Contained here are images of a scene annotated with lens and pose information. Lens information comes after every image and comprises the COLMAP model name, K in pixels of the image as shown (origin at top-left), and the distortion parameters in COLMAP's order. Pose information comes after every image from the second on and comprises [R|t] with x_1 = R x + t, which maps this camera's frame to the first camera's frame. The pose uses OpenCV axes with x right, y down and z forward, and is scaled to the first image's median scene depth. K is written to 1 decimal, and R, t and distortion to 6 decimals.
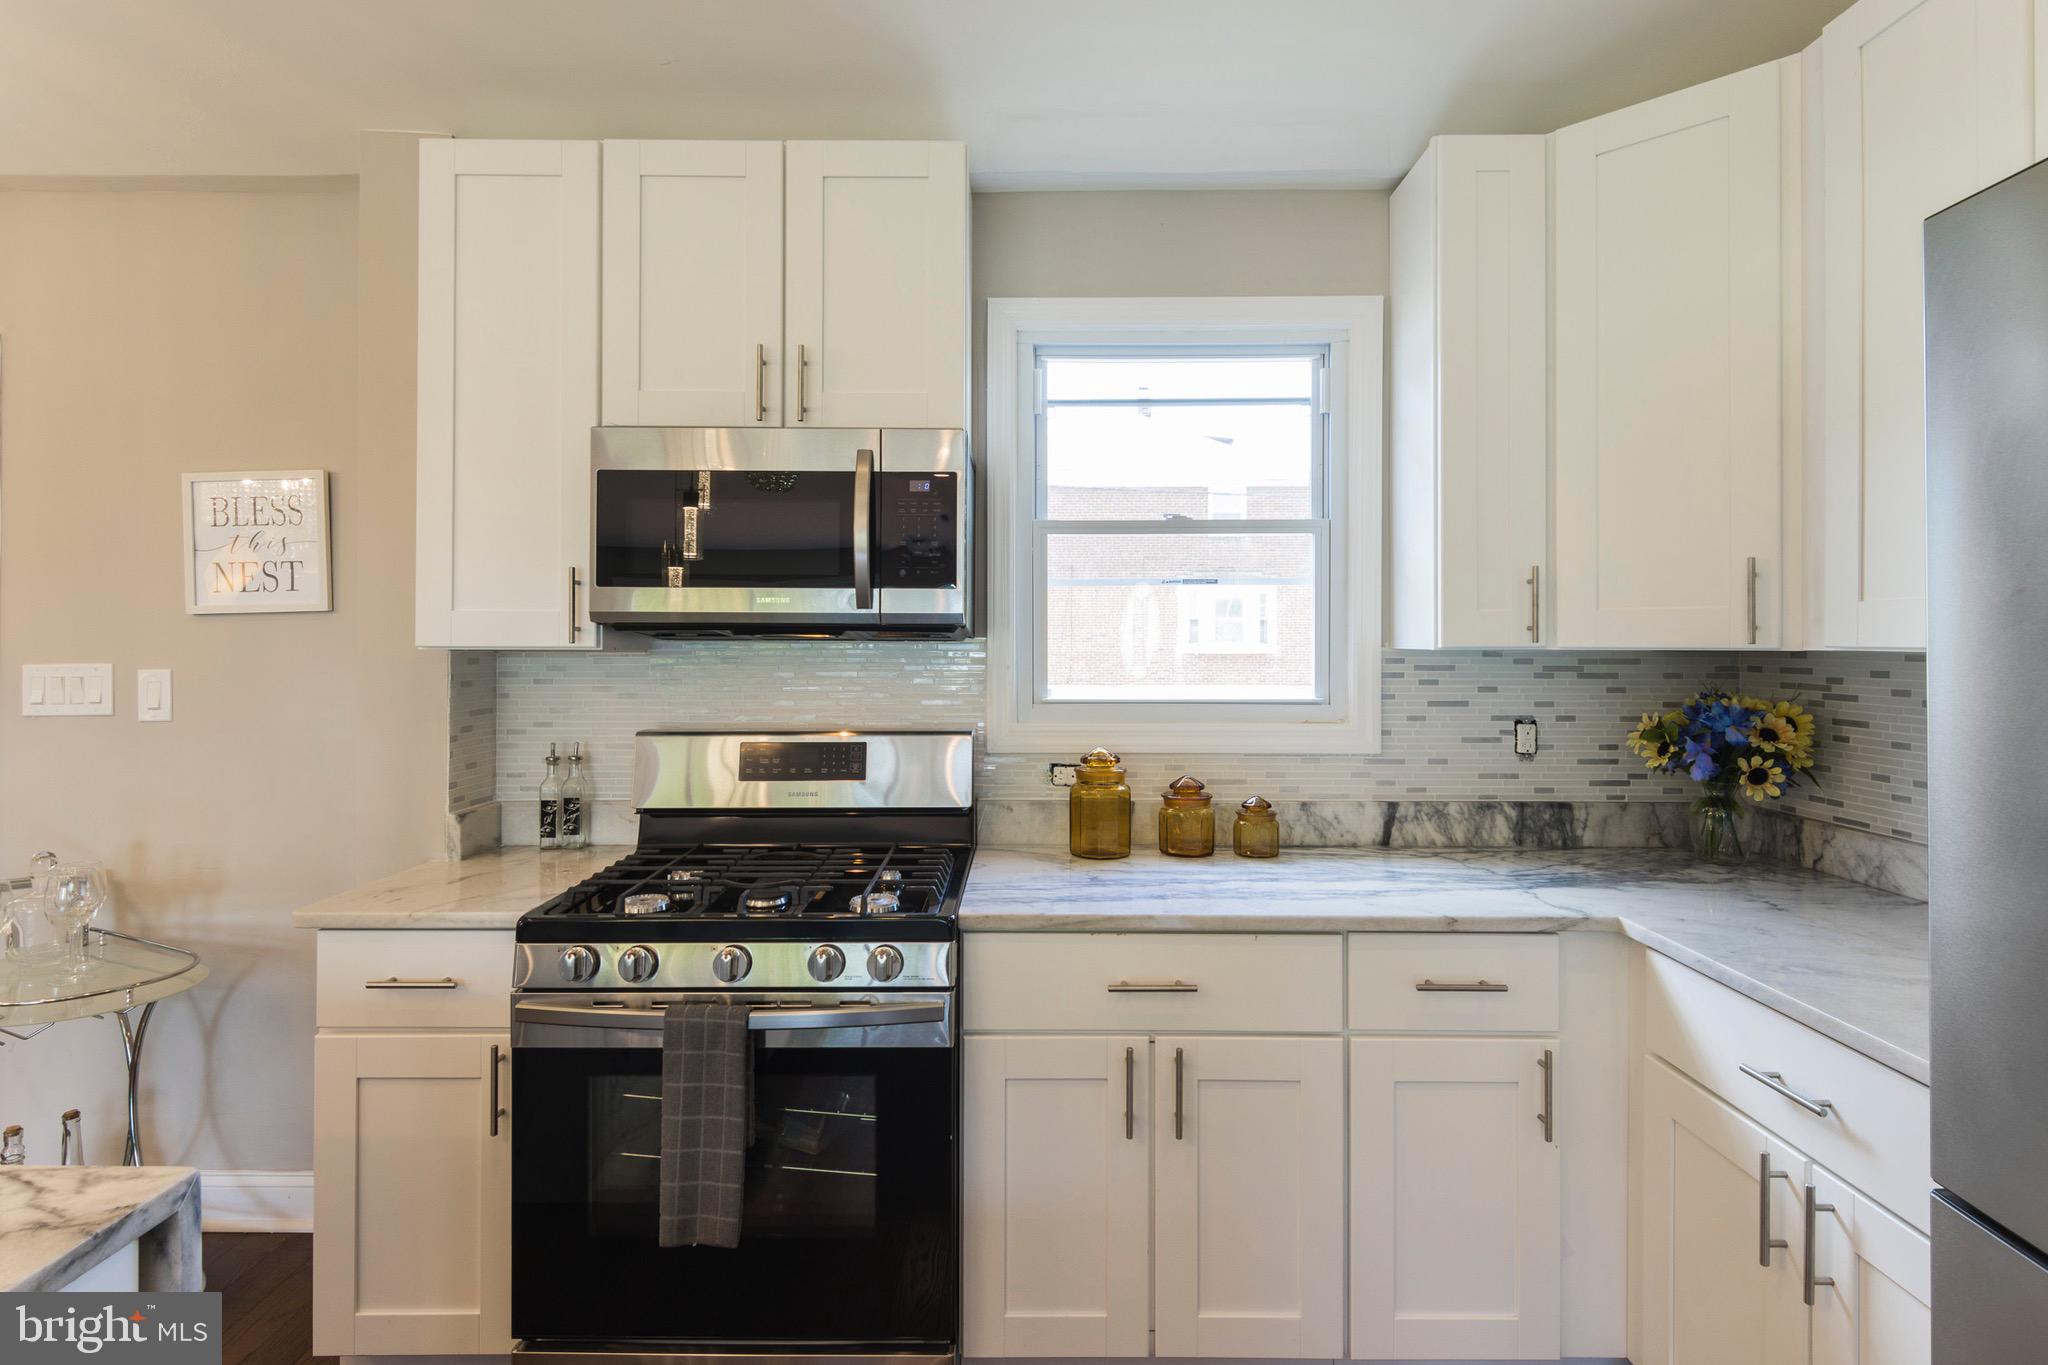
lens RADIAL K [[1052.4, 0, 1019.5], [0, 1052.4, 636.4], [0, 0, 1]] dist [0.005243, -0.000684]
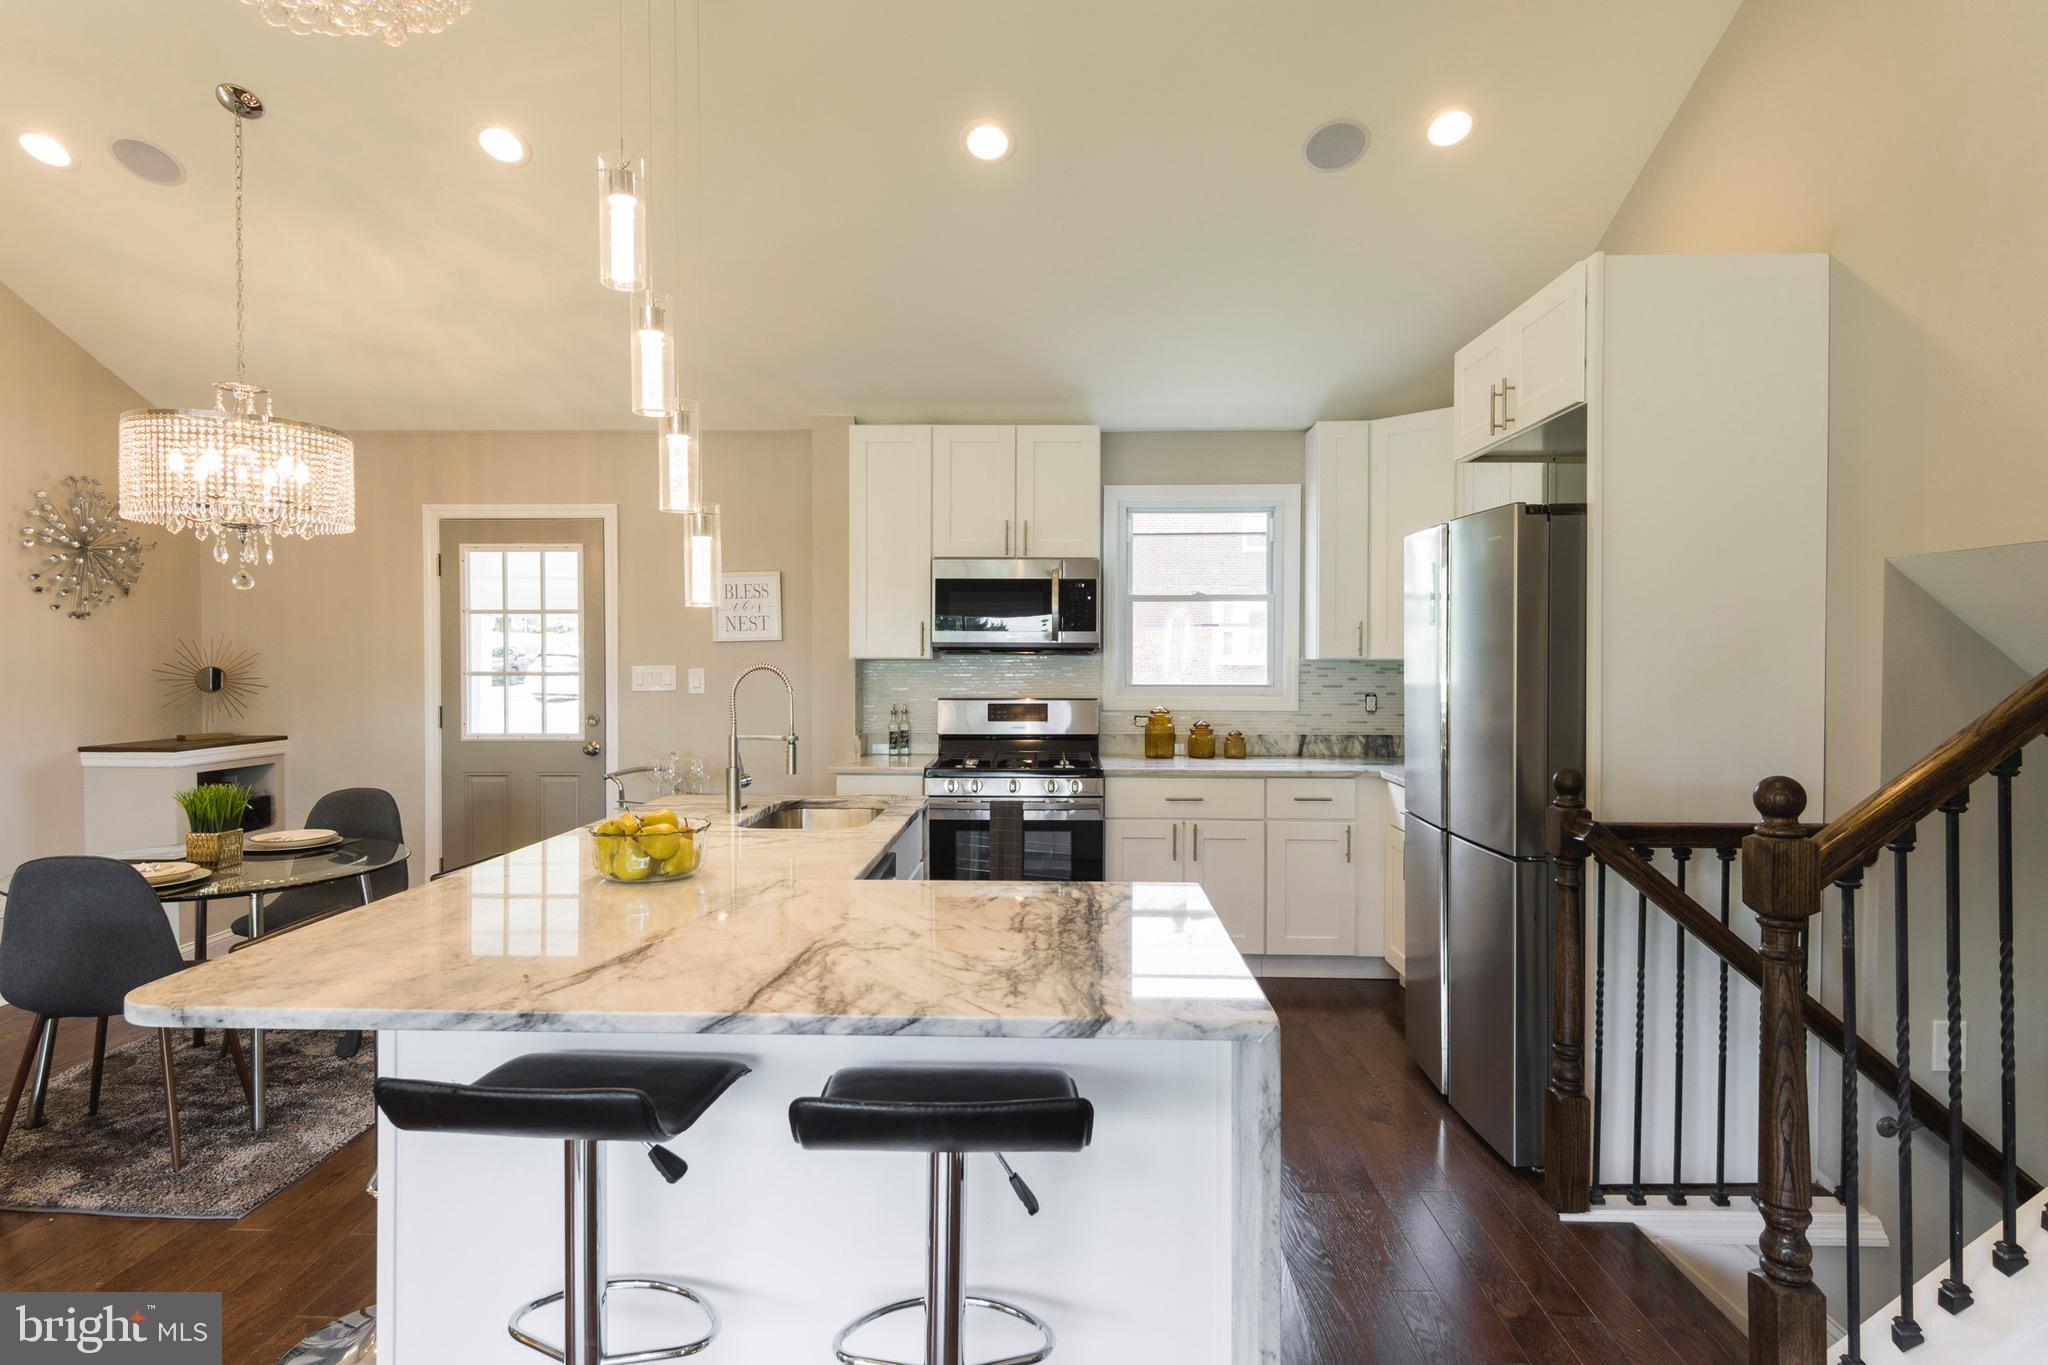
lens RADIAL K [[1116.0, 0, 1016.4], [0, 1116.0, 672.9], [0, 0, 1]] dist [0.013934, -0.001043]
pose [[0.999631, 0.001501, -0.027124, -0.147771], [-0.000878, 0.999736, 0.022959, -0.011092], [0.027151, -0.022927, 0.999368, -1.217458]]
